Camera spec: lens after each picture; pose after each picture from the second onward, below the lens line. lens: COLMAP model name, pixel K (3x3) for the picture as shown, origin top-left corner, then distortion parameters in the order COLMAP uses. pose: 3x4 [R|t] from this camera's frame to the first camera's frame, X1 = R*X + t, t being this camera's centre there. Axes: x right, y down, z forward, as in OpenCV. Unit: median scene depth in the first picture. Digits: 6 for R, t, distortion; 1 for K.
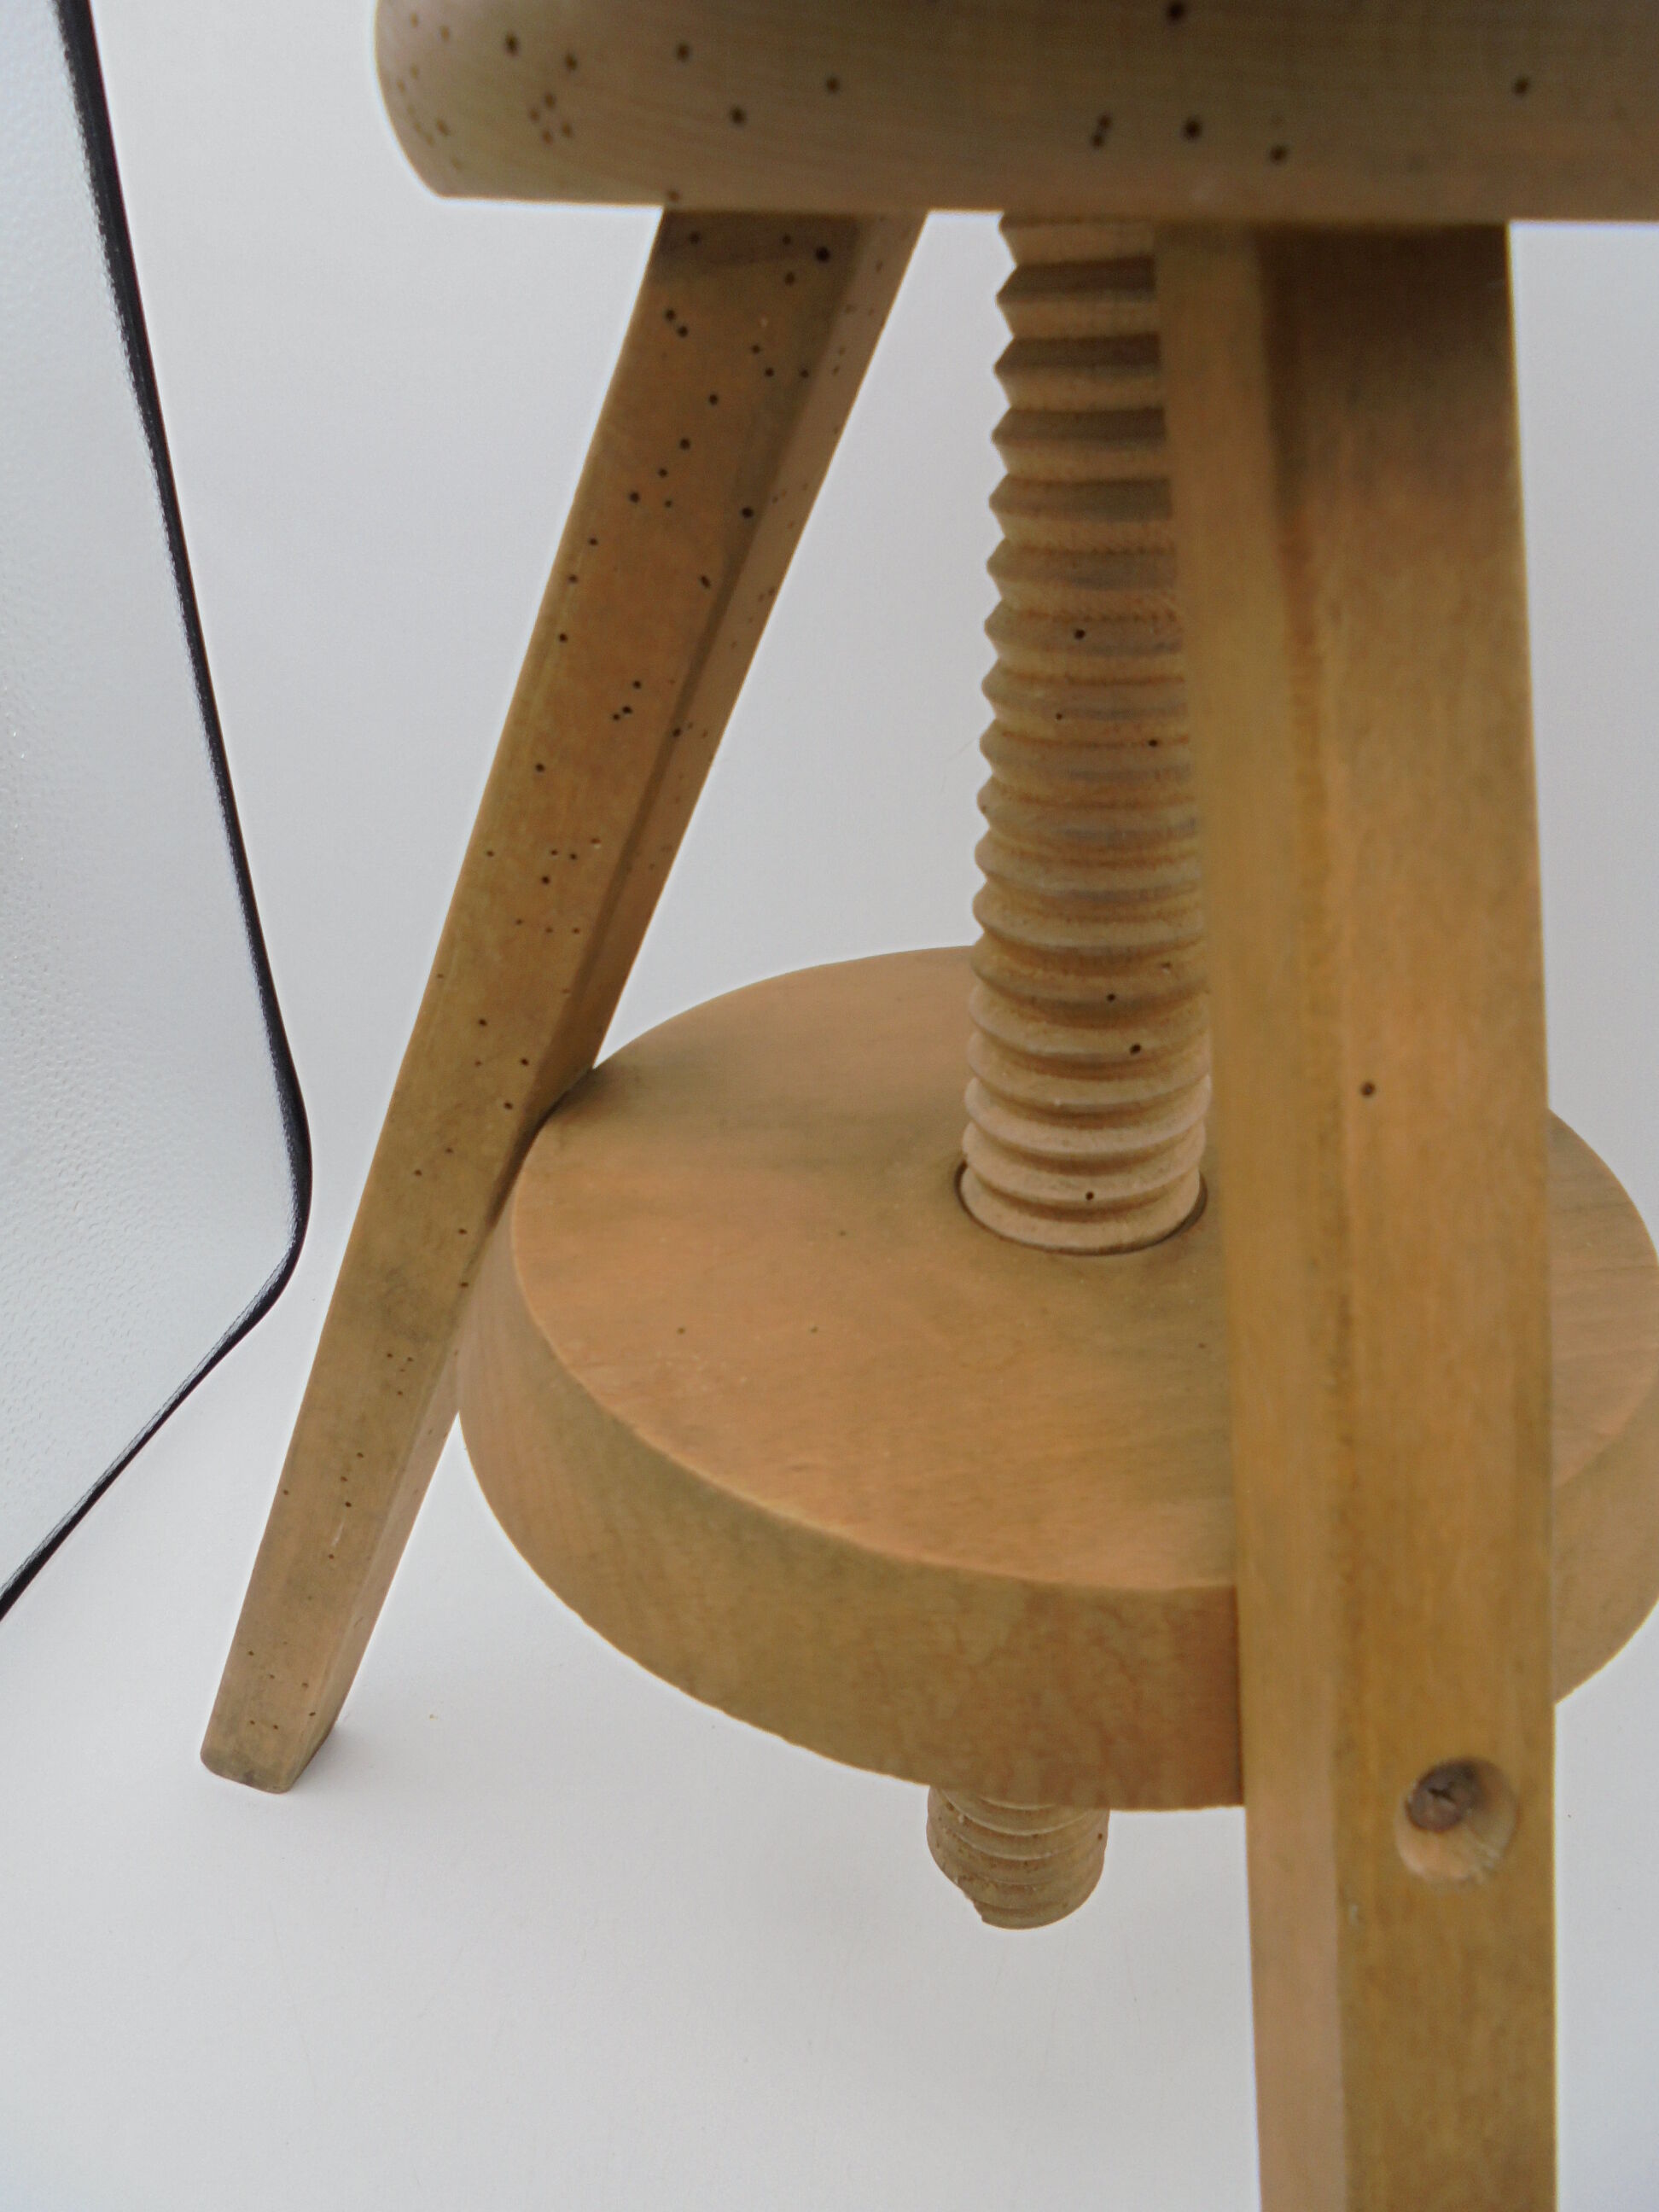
lens RADIAL K [[1670.4, 0, 829.5], [0, 1670.4, 1106.0], [0, 0, 1]] dist [-0.075446, 0.006894]
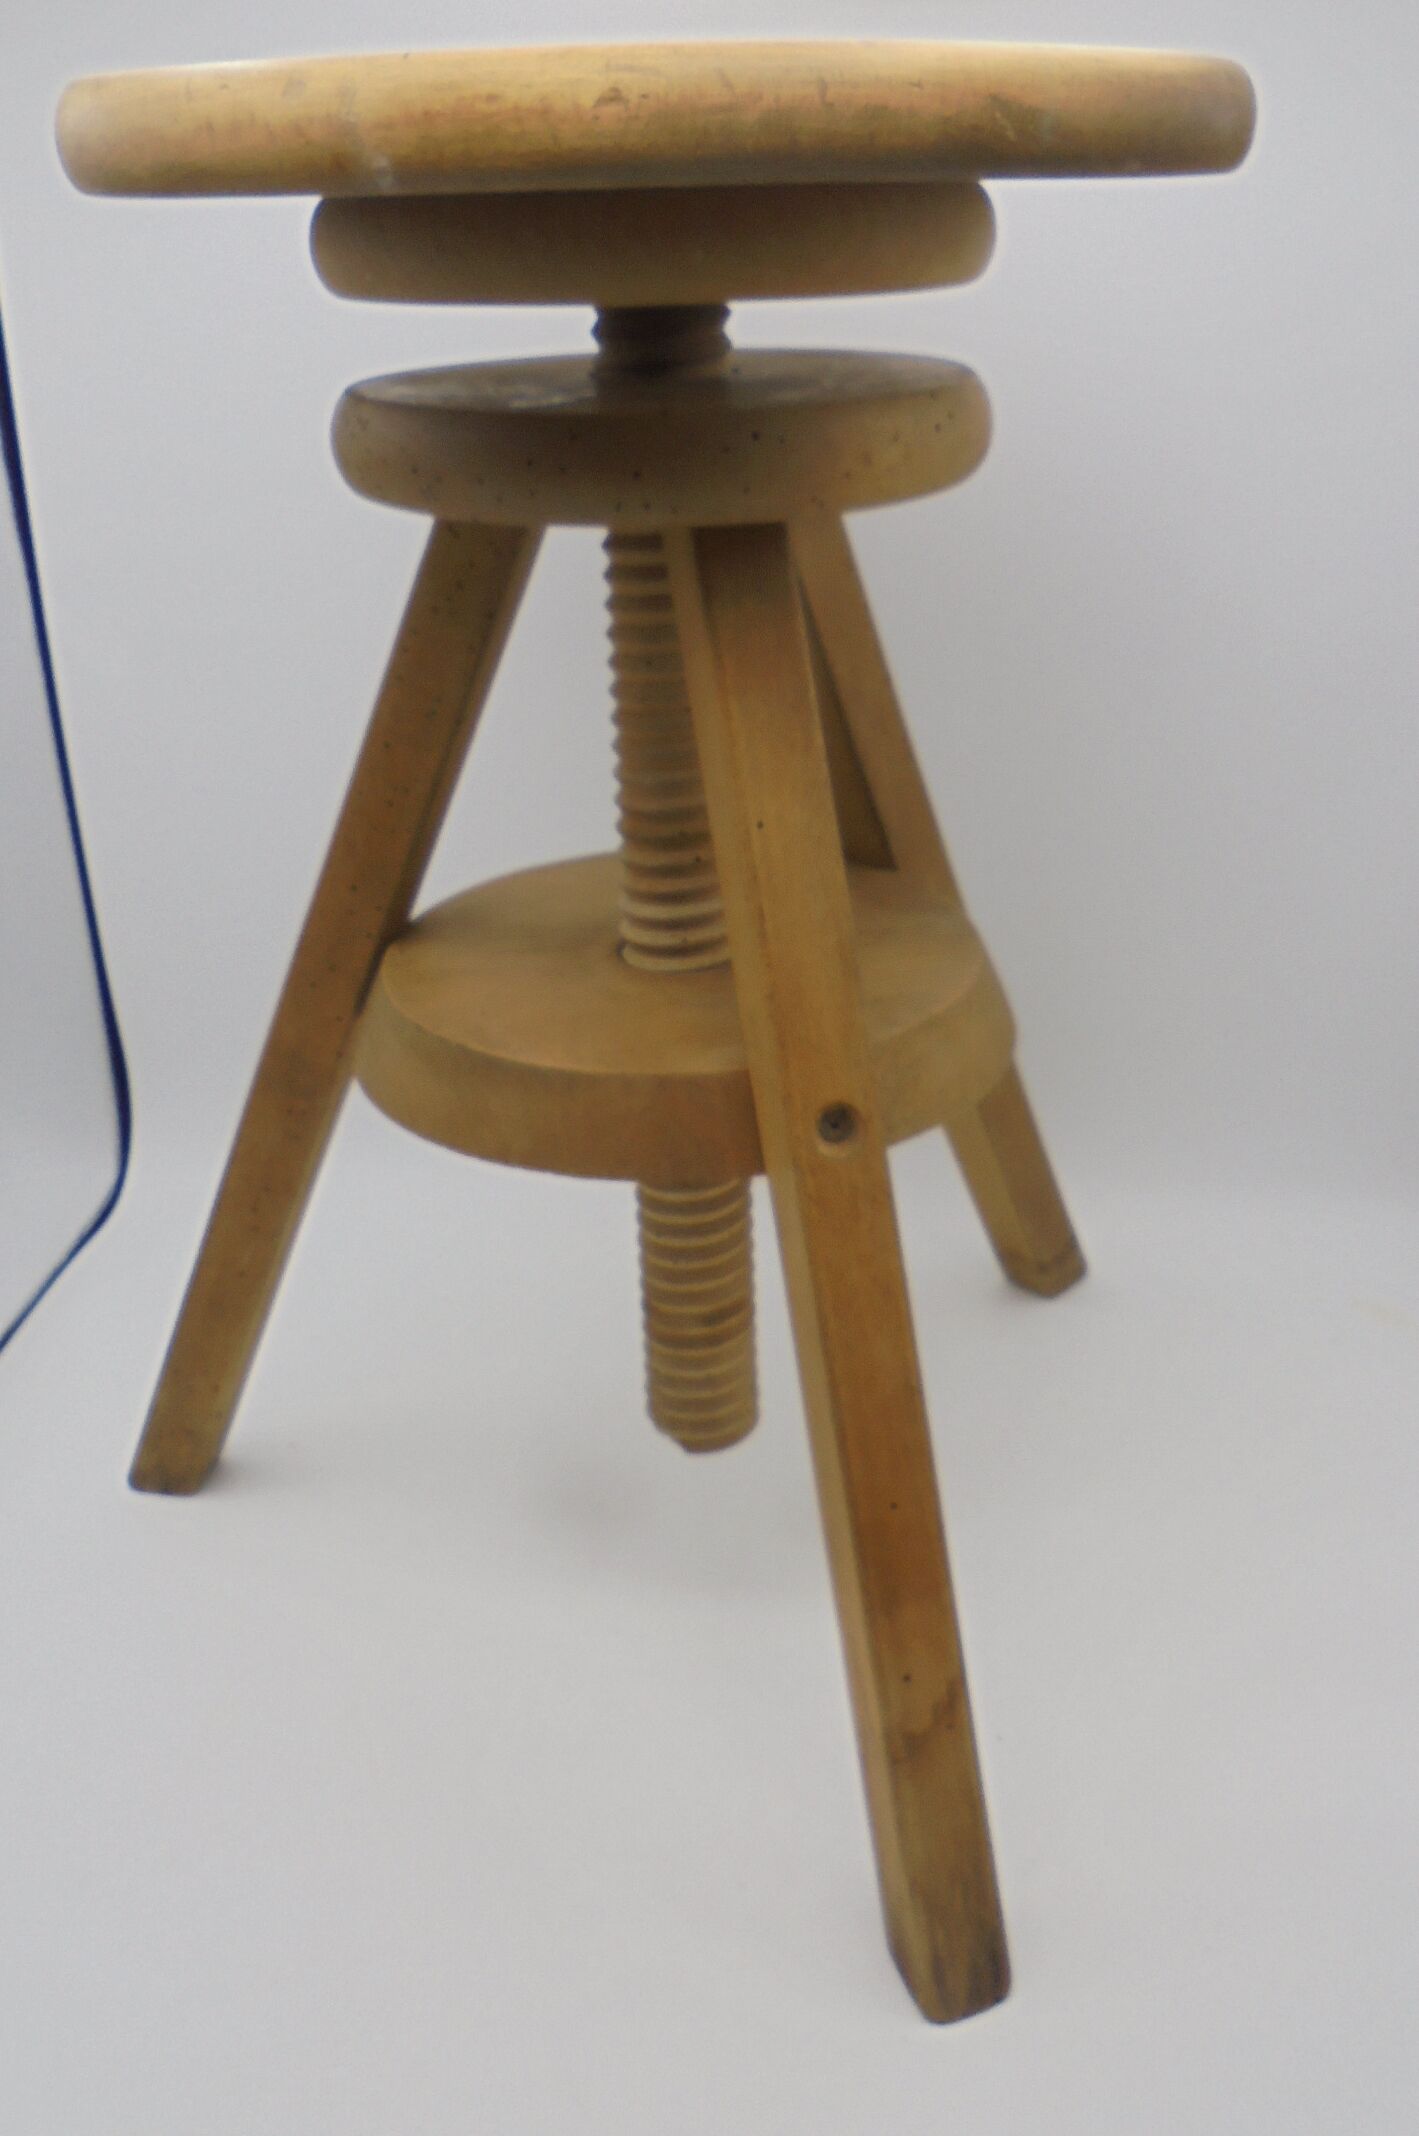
lens RADIAL K [[1982.8, 0, 826.4], [0, 1982.8, 956.8], [0, 0, 1]] dist [-0.126900, 0.117322]
pose [[0.983922, -0.075398, 0.161901, -0.054649], [0.096296, 0.987426, -0.125368, 0.352513], [-0.150413, 0.138942, 0.978811, -1.206179]]
